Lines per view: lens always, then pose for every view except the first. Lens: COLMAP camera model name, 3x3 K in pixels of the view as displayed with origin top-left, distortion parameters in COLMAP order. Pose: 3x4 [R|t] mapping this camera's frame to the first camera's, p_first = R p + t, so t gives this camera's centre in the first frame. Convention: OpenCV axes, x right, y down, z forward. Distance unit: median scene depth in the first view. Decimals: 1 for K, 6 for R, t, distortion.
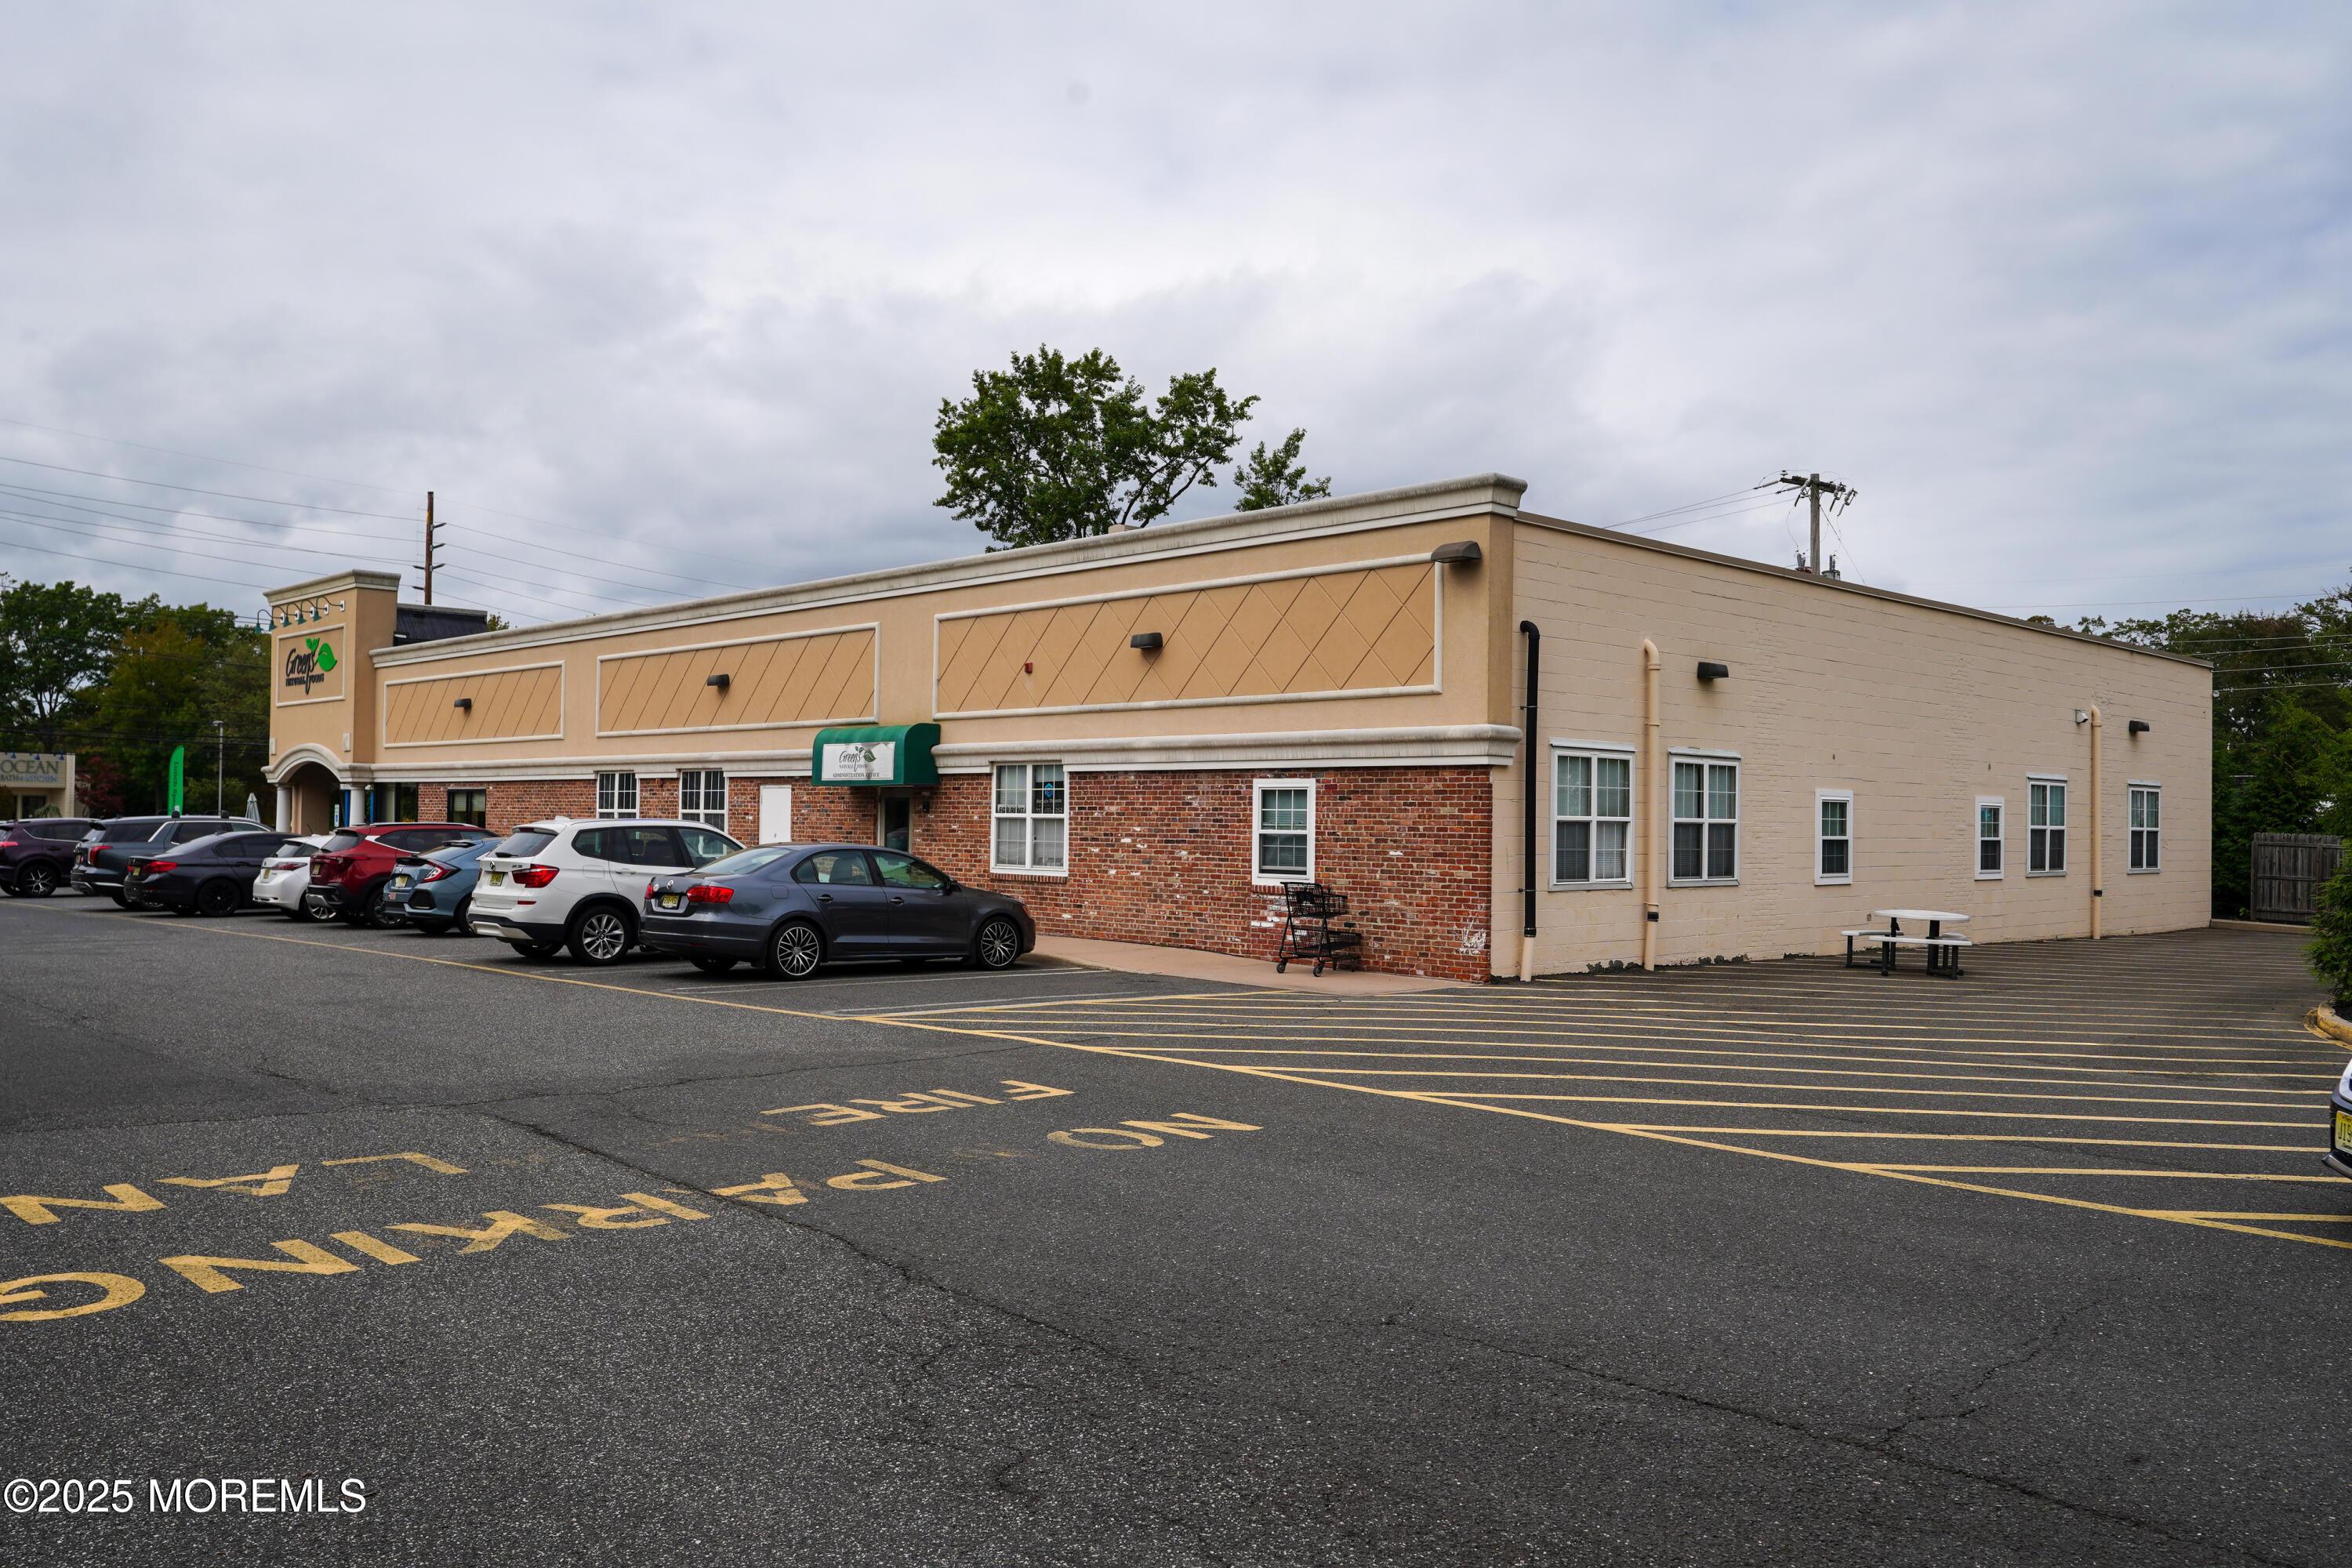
lens RADIAL K [[1800.2, 0, 1167.6], [0, 1800.2, 783.2], [0, 0, 1]] dist [0.000796, 0.000137]
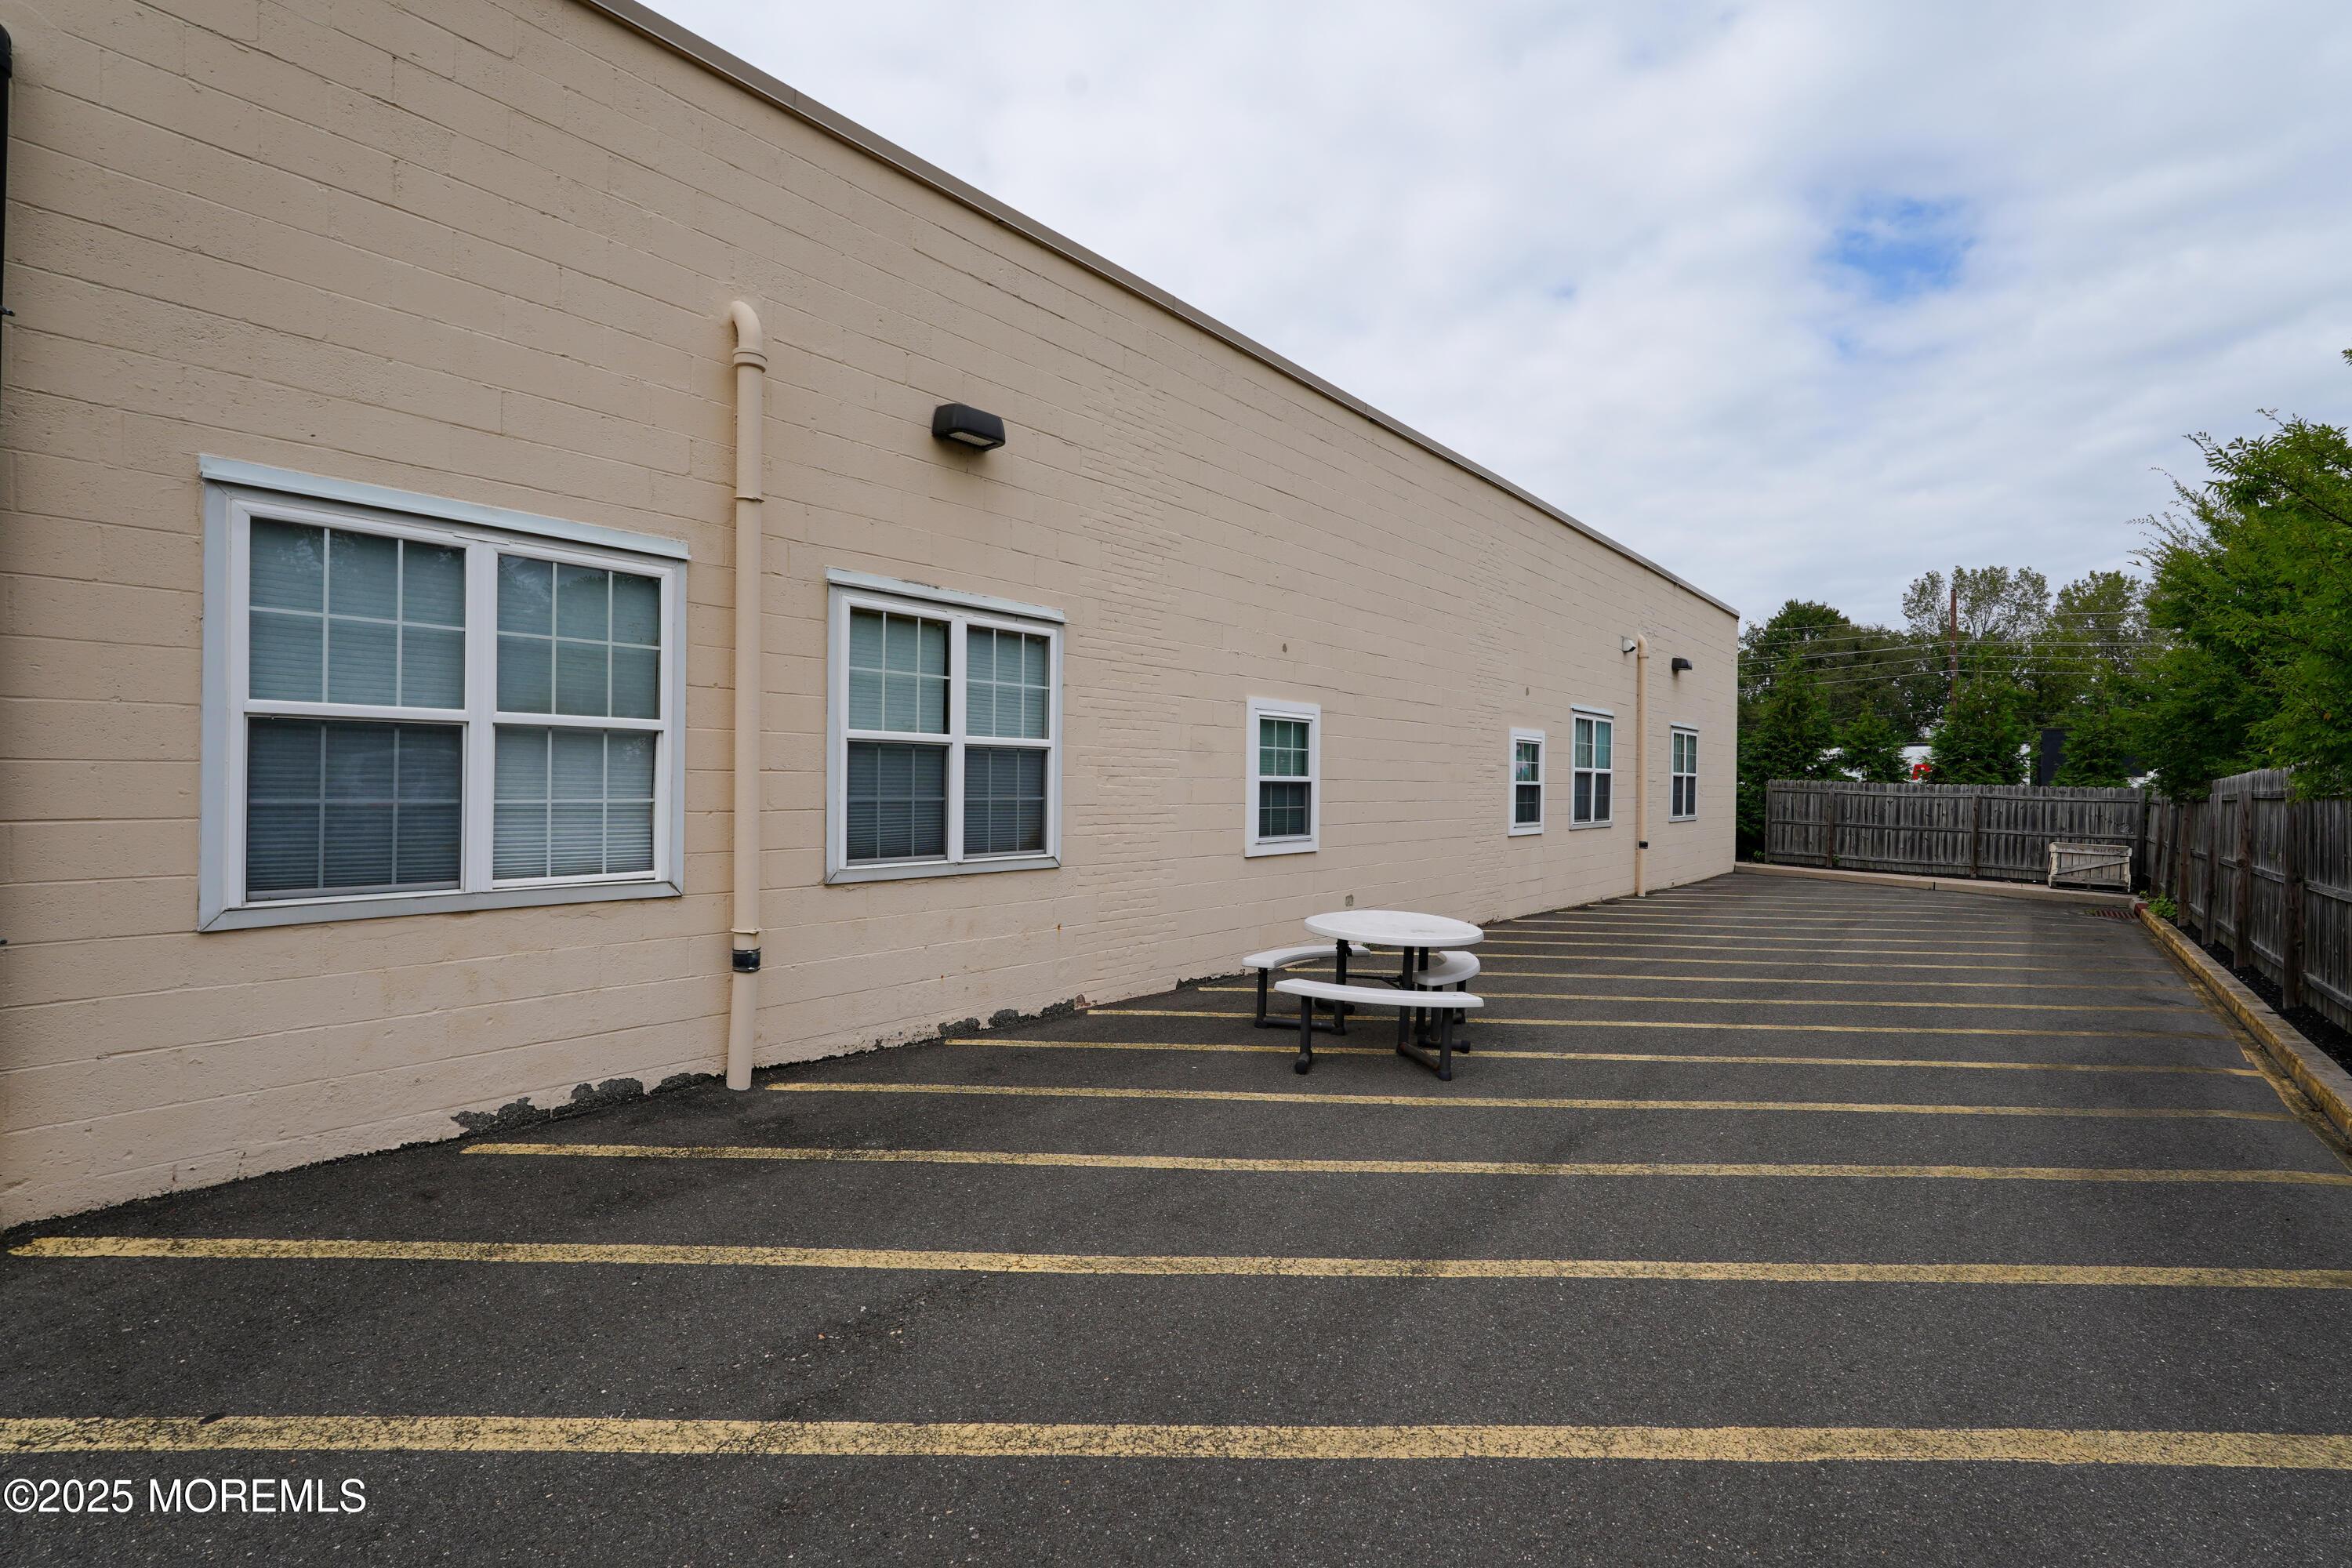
lens RADIAL K [[1045.2, 0, 1170.2], [0, 1045.2, 781.6], [0, 0, 1]] dist [-0.013553, 0.008523]
pose [[0.995356, -0.002305, 0.096237, 0.274541], [0.000290, 0.999781, 0.020947, 0.022076], [-0.096265, -0.020822, 0.995138, 0.598461]]
